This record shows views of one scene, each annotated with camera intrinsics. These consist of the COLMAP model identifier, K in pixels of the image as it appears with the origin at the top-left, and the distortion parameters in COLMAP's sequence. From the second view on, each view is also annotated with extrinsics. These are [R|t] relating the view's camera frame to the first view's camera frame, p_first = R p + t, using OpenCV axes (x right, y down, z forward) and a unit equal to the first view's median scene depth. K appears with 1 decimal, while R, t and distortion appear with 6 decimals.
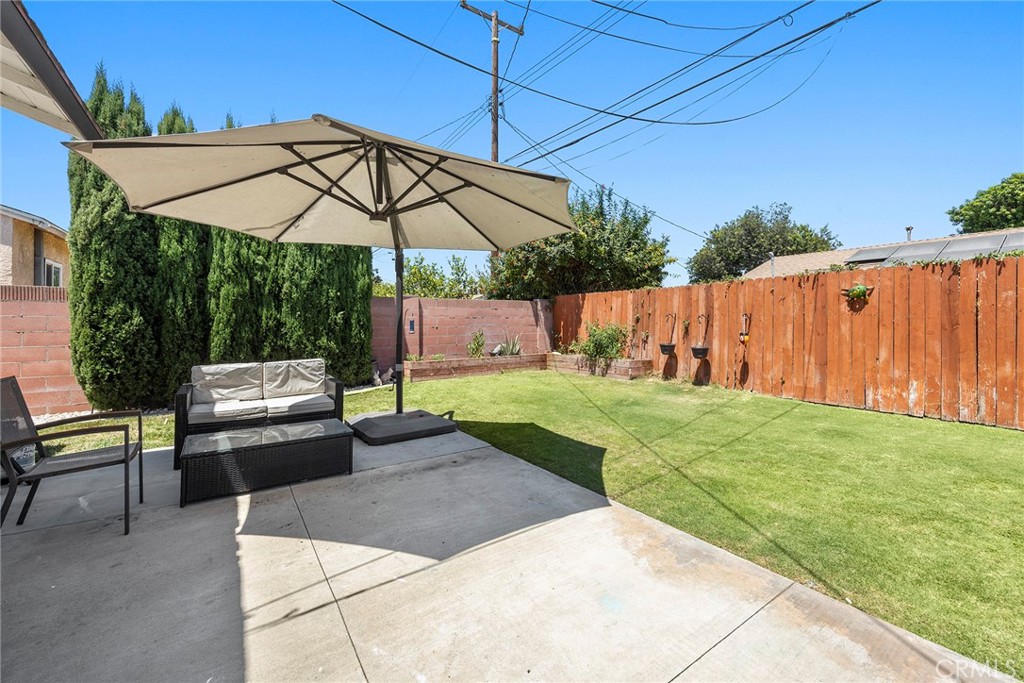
lens RADIAL K [[405.6, 0, 511.8], [0, 405.6, 329.1], [0, 0, 1]] dist [0.000161, 0.000012]
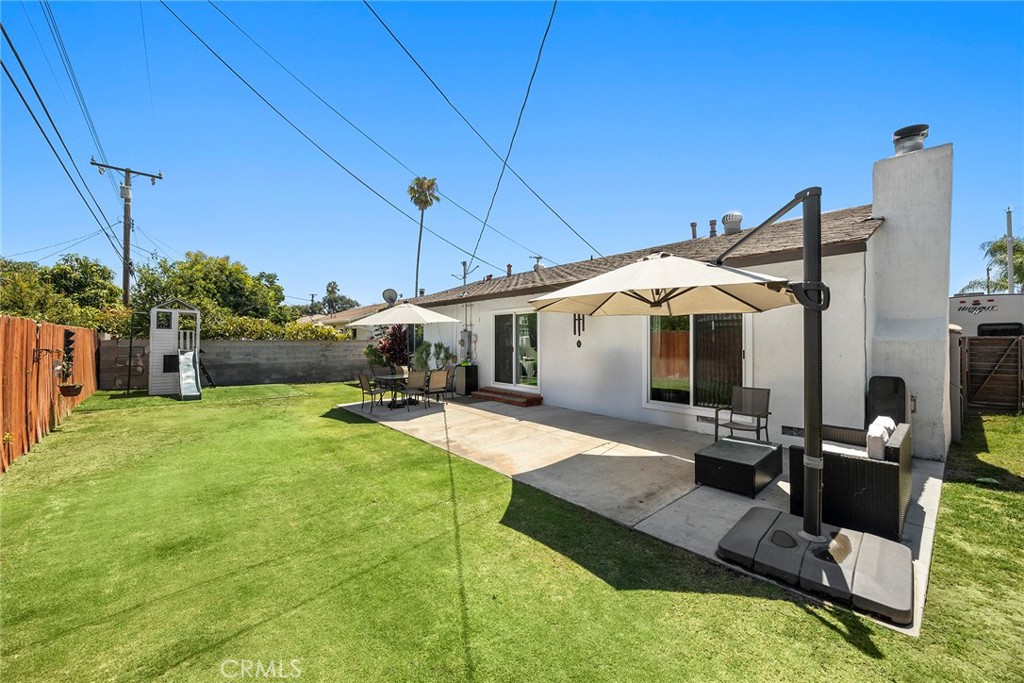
lens RADIAL K [[405.6, 0, 511.8], [0, 405.6, 329.1], [0, 0, 1]] dist [0.000161, 0.000012]
pose [[-0.992811, 0.004474, -0.119605, 0.383889], [0.005249, 0.999967, -0.006167, -0.160409], [0.119574, -0.006751, -0.992802, 2.304442]]
